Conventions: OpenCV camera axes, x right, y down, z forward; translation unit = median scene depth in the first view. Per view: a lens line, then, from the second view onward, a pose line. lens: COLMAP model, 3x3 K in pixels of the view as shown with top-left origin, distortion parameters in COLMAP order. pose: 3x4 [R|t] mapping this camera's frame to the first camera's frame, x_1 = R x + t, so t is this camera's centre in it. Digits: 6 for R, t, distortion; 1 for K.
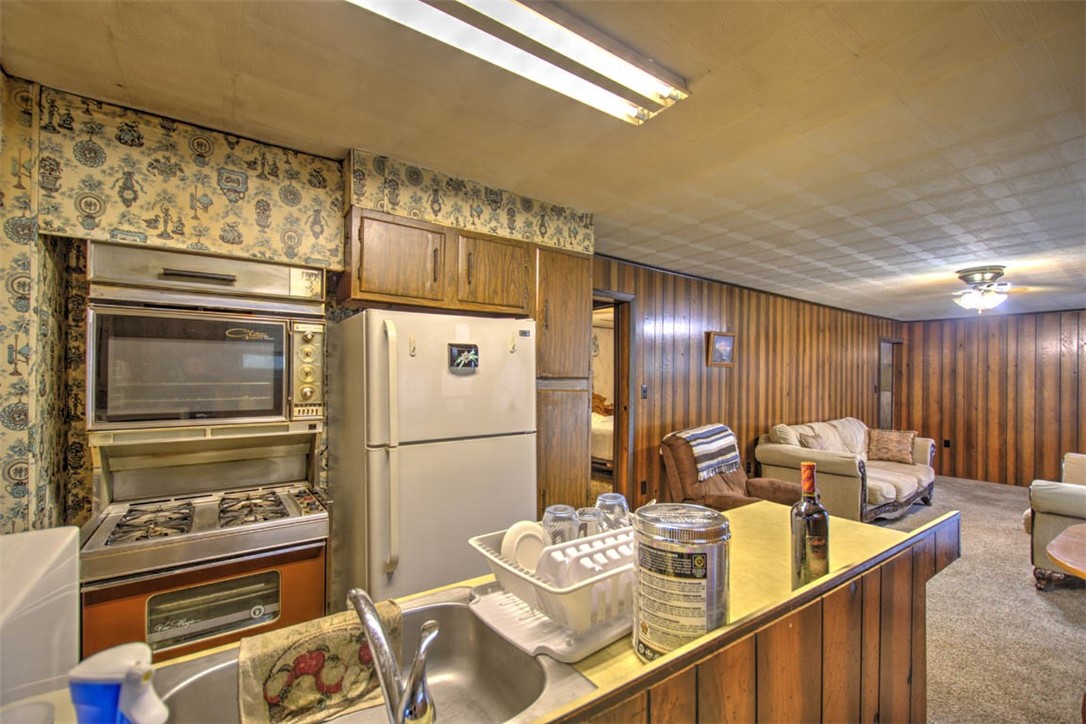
lens RADIAL K [[468.3, 0, 543.9], [0, 468.3, 374.3], [0, 0, 1]] dist [0.011318, -0.006856]
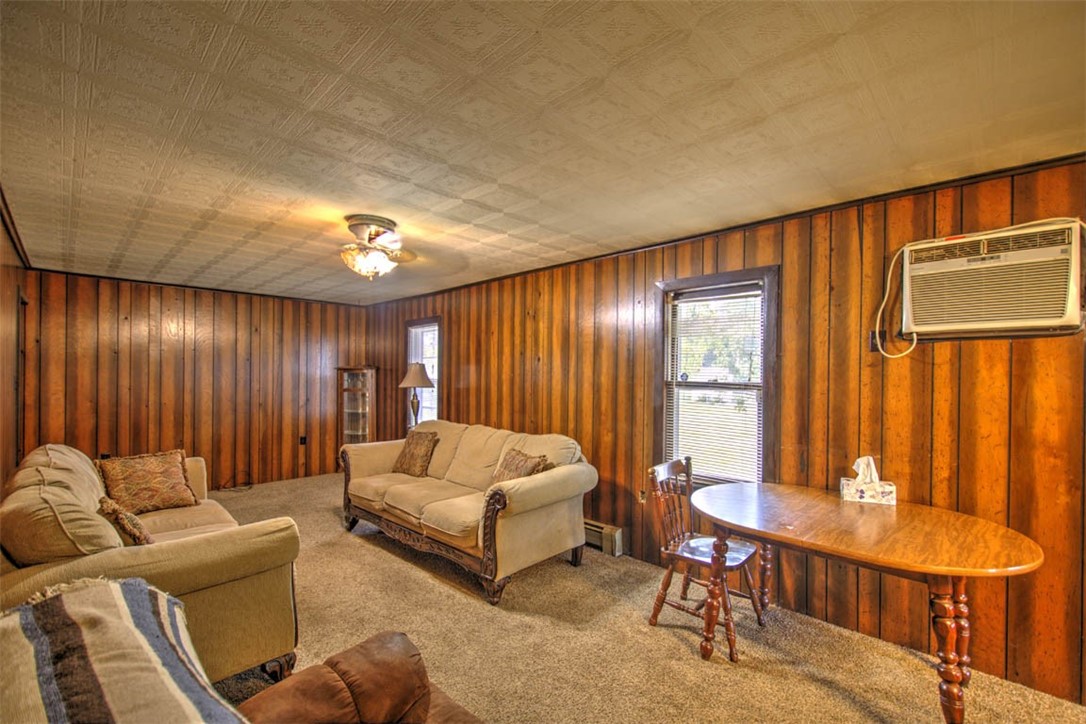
lens RADIAL K [[468.3, 0, 543.9], [0, 468.3, 374.3], [0, 0, 1]] dist [0.011318, -0.006856]
pose [[-0.169289, -0.016440, 0.985429, 0.085587], [-0.018267, 0.999741, 0.013541, 0.003669], [-0.985397, -0.015708, -0.169546, 0.543852]]
